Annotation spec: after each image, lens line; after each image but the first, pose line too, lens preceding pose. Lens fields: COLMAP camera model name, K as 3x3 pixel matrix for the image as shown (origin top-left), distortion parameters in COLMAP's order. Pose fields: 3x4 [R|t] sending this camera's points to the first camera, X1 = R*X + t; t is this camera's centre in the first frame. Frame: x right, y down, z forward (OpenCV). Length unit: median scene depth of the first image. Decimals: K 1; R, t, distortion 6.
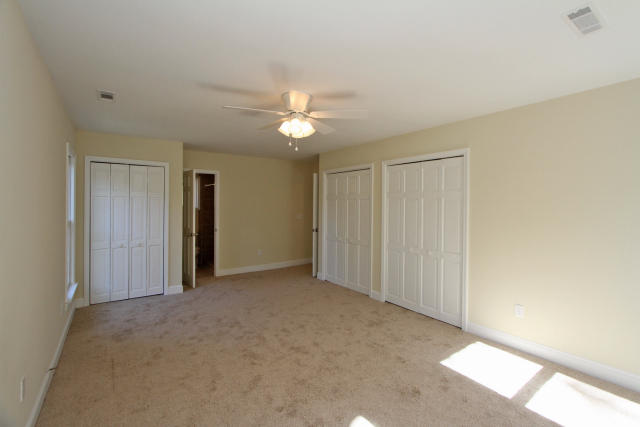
lens RADIAL K [[295.5, 0, 336.1], [0, 295.5, 201.1], [0, 0, 1]] dist [-0.012372, 0.000092]
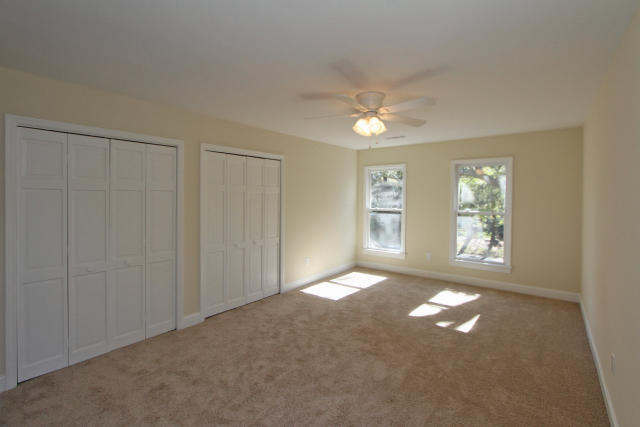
lens RADIAL K [[295.5, 0, 336.1], [0, 295.5, 201.1], [0, 0, 1]] dist [-0.012372, 0.000092]
pose [[-0.276293, -0.017967, 0.960906, -0.851122], [-0.008751, 0.999831, 0.016179, 0.002401], [-0.961034, -0.003939, -0.276403, 1.069968]]
